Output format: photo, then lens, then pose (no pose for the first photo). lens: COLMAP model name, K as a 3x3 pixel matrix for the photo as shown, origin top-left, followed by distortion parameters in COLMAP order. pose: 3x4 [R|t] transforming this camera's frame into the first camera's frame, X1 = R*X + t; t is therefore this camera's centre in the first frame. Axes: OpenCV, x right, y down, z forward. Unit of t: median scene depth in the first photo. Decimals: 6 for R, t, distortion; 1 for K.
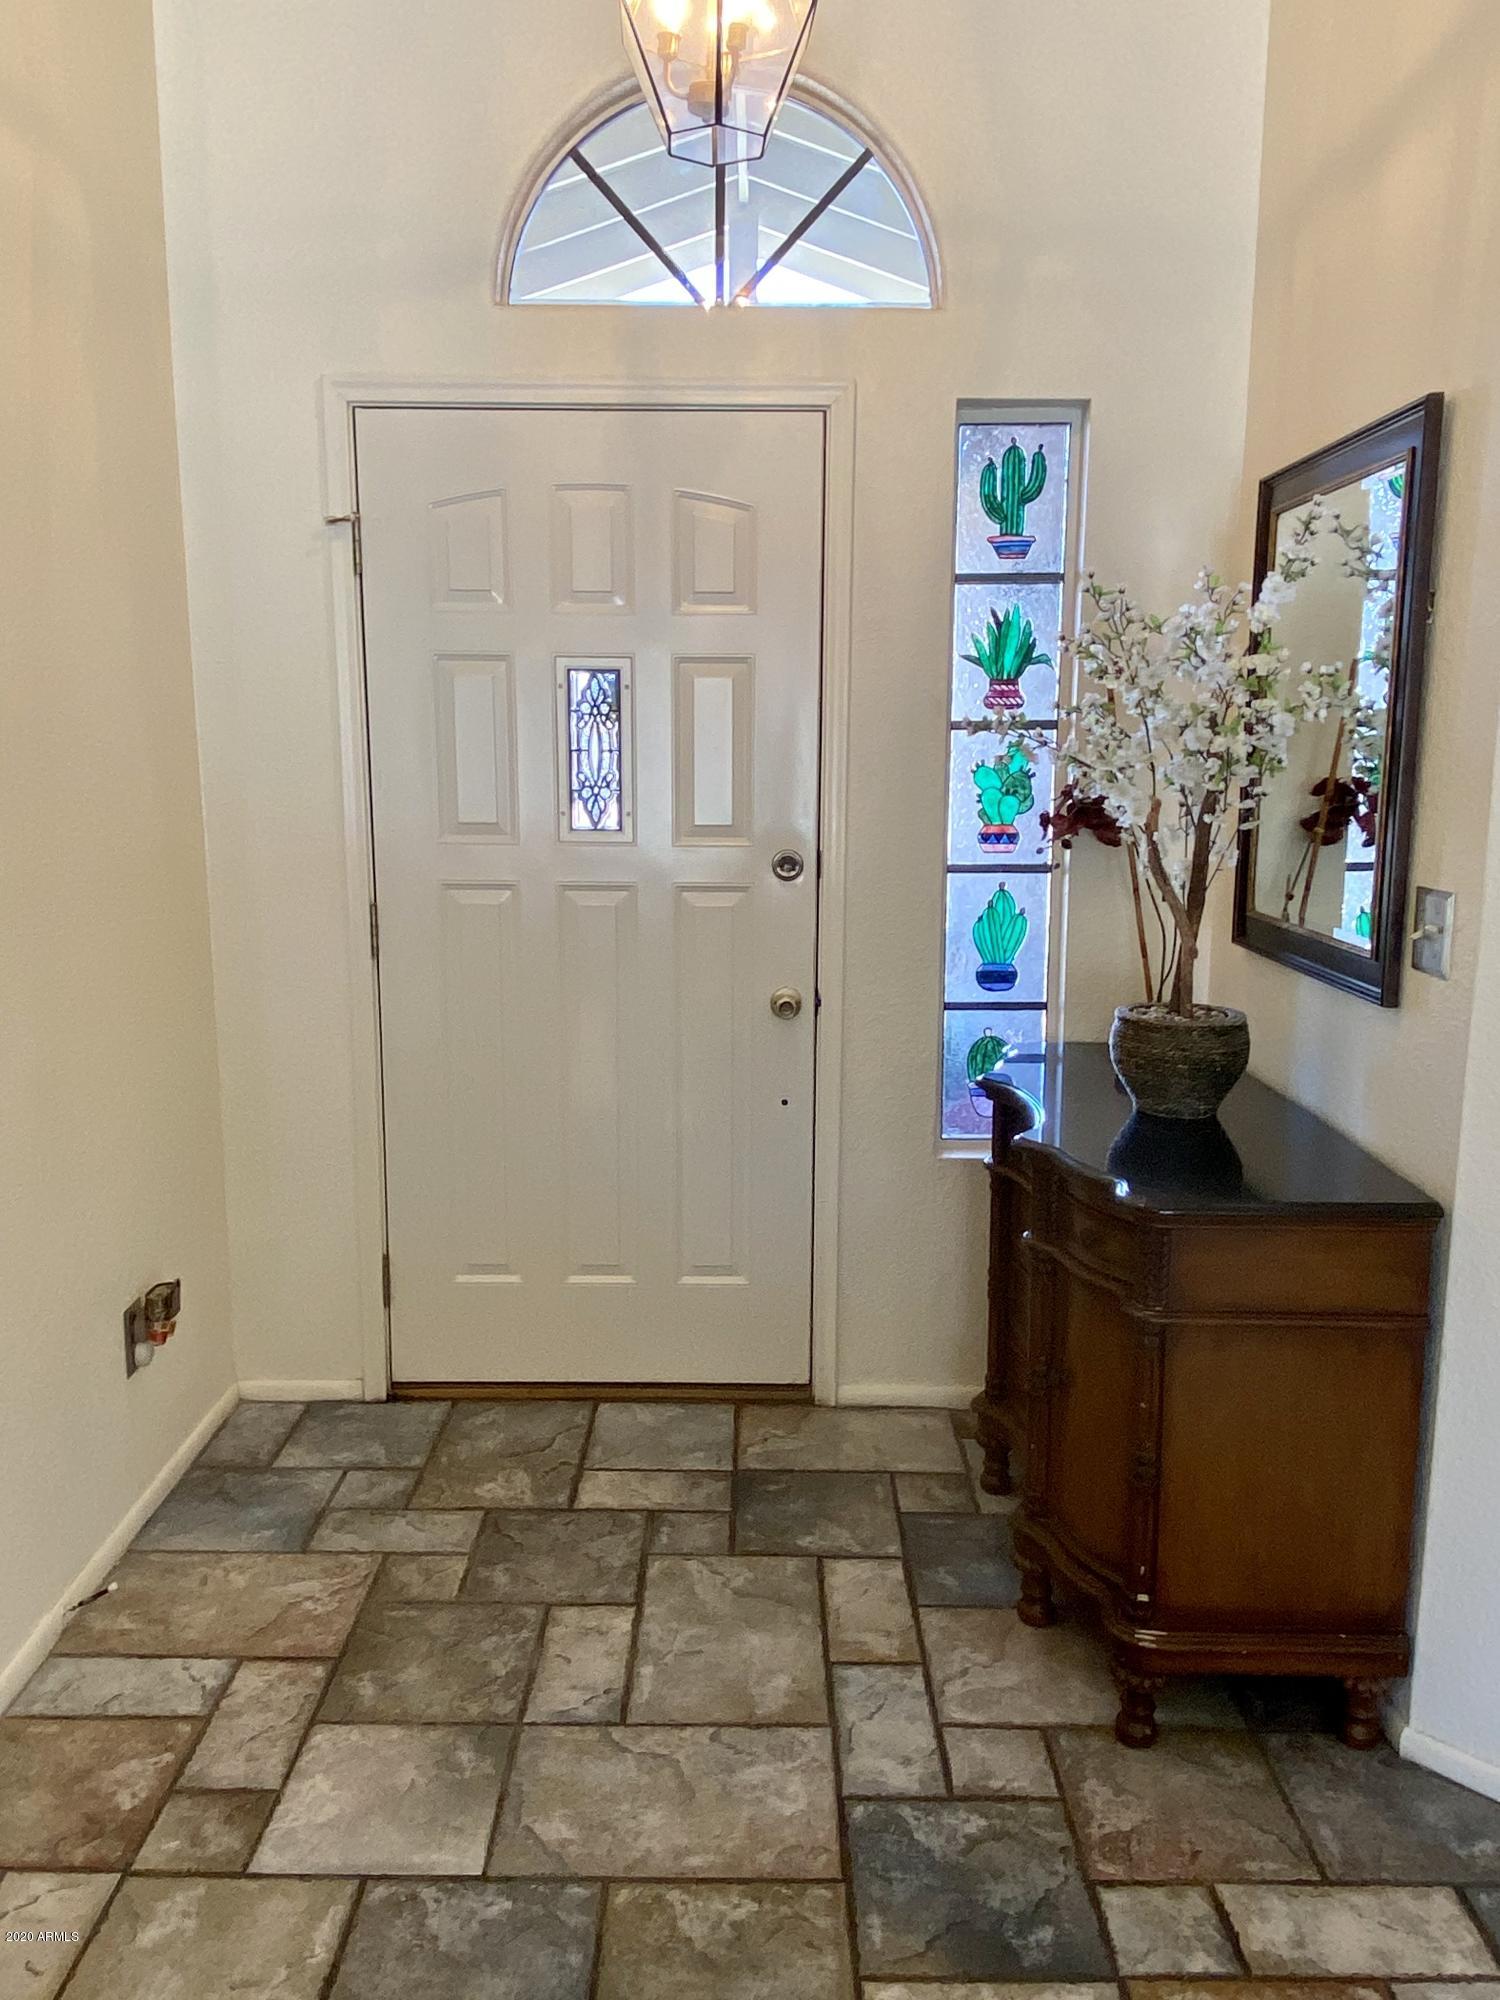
lens RADIAL K [[1504.3, 0, 751.6], [0, 1504.3, 997.8], [0, 0, 1]] dist [0.012441, -0.024232]
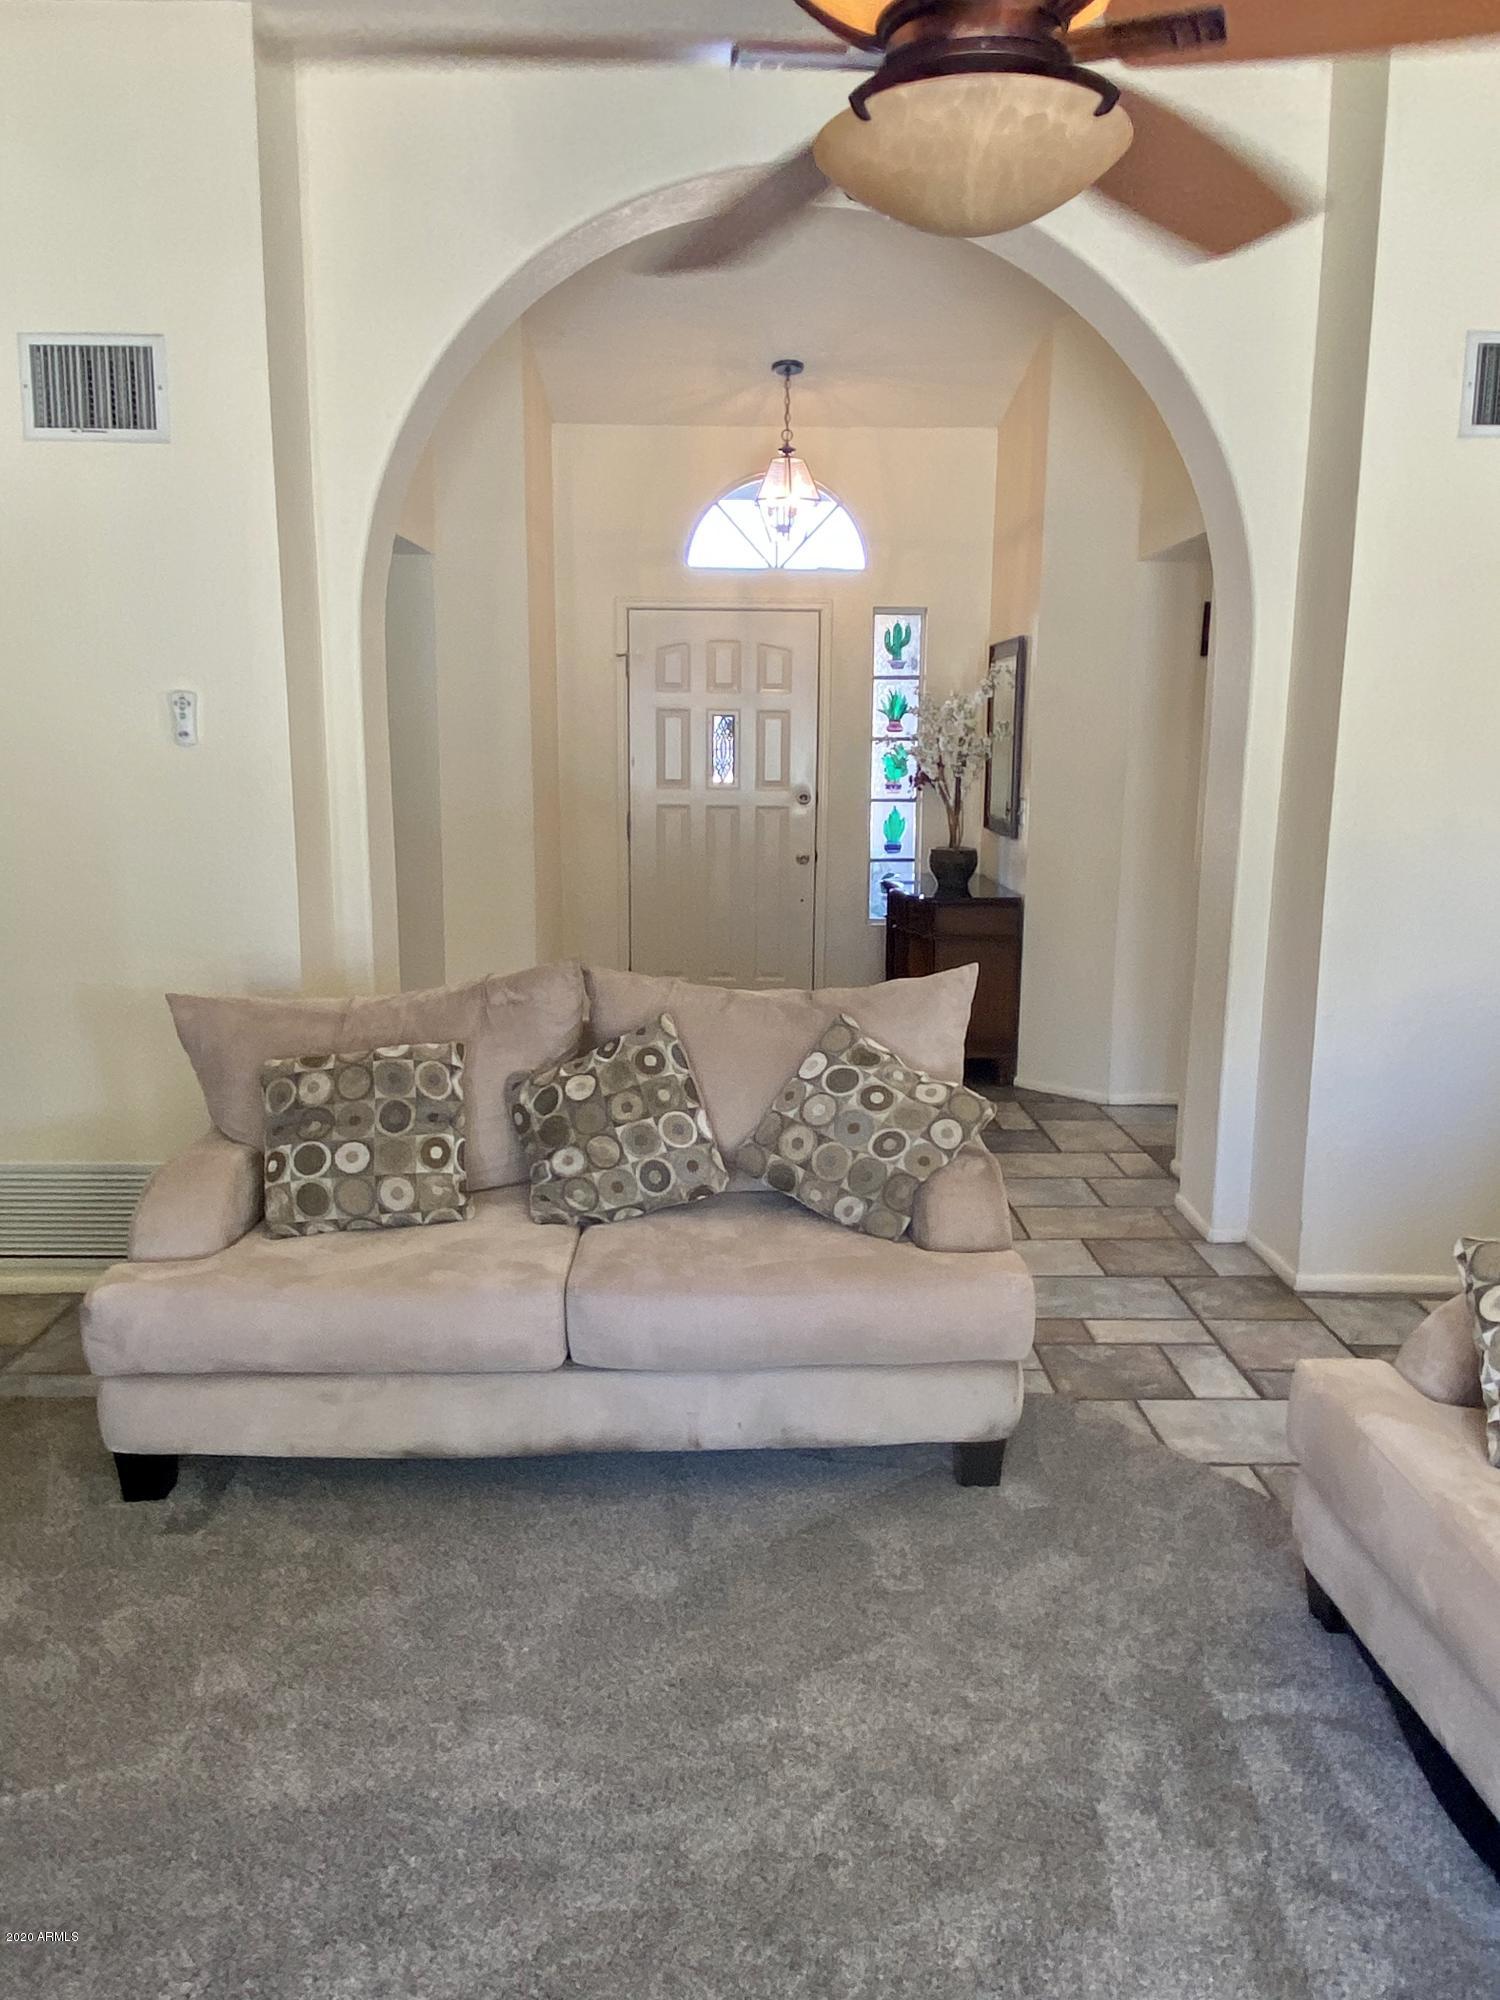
lens RADIAL K [[1504.3, 0, 762.2], [0, 1504.3, 1017.5], [0, 0, 1]] dist [0.012441, -0.024232]
pose [[0.999702, -0.001311, 0.024385, -0.113604], [0.000923, 0.999873, 0.015907, 0.250238], [-0.024402, -0.015880, 0.999576, -1.565887]]
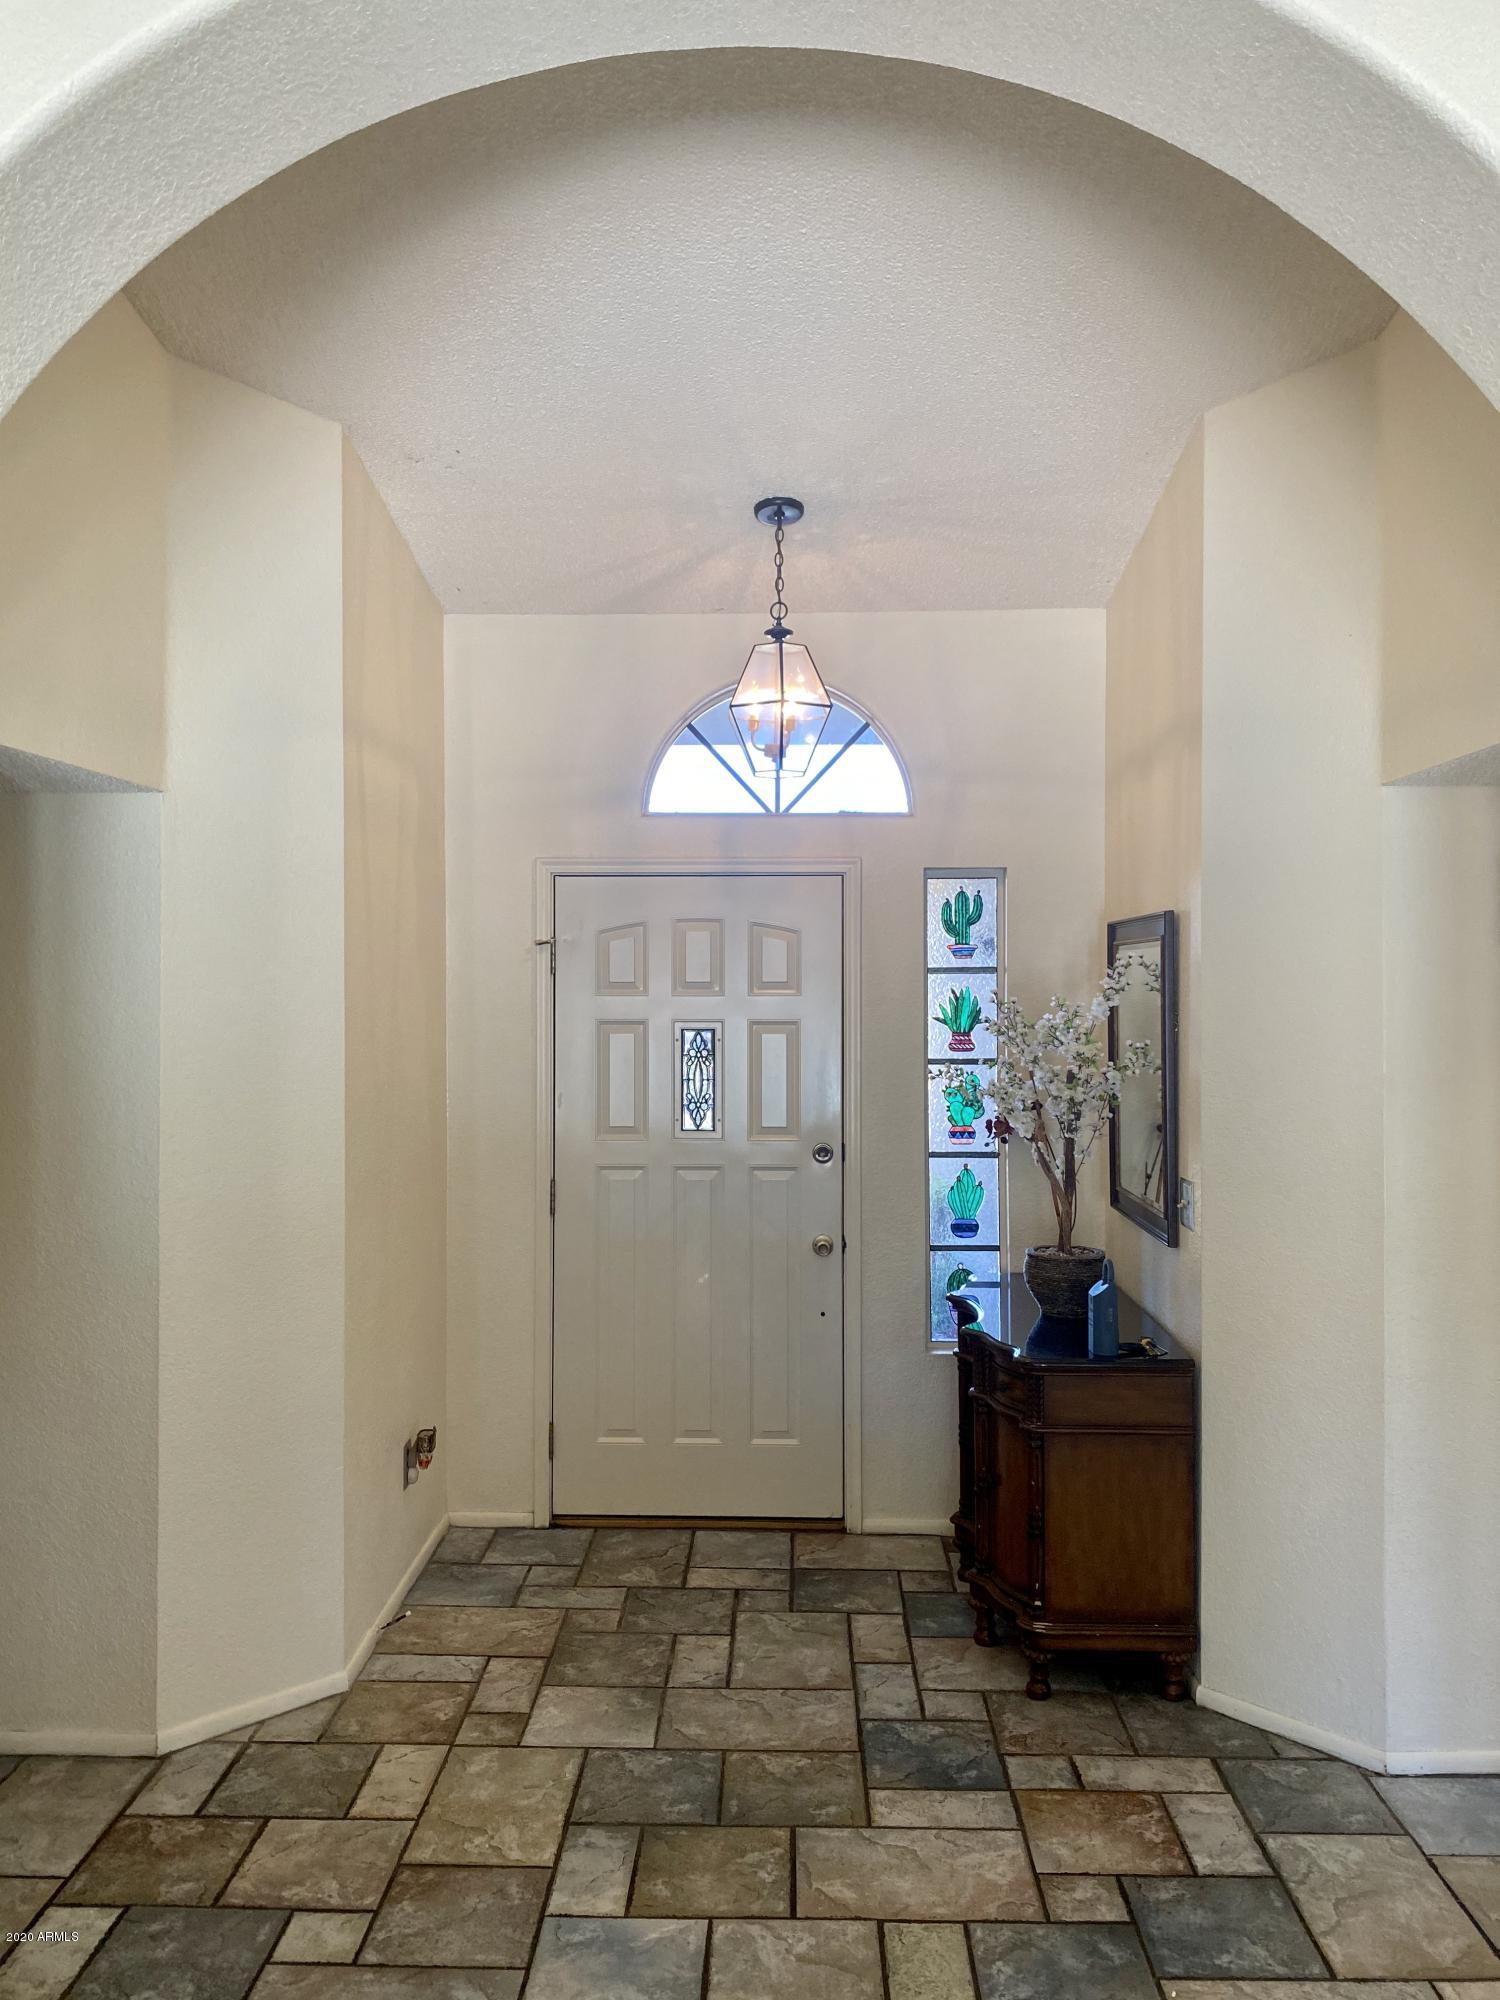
lens RADIAL K [[1544.7, 0, 743.6], [0, 1544.7, 955.0], [0, 0, 1]] dist [0.004885, -0.015334]
pose [[0.999500, -0.007207, -0.030792, -0.008248], [0.001330, 0.982405, -0.186757, 0.007103], [0.031596, 0.186622, 0.981924, -0.664869]]
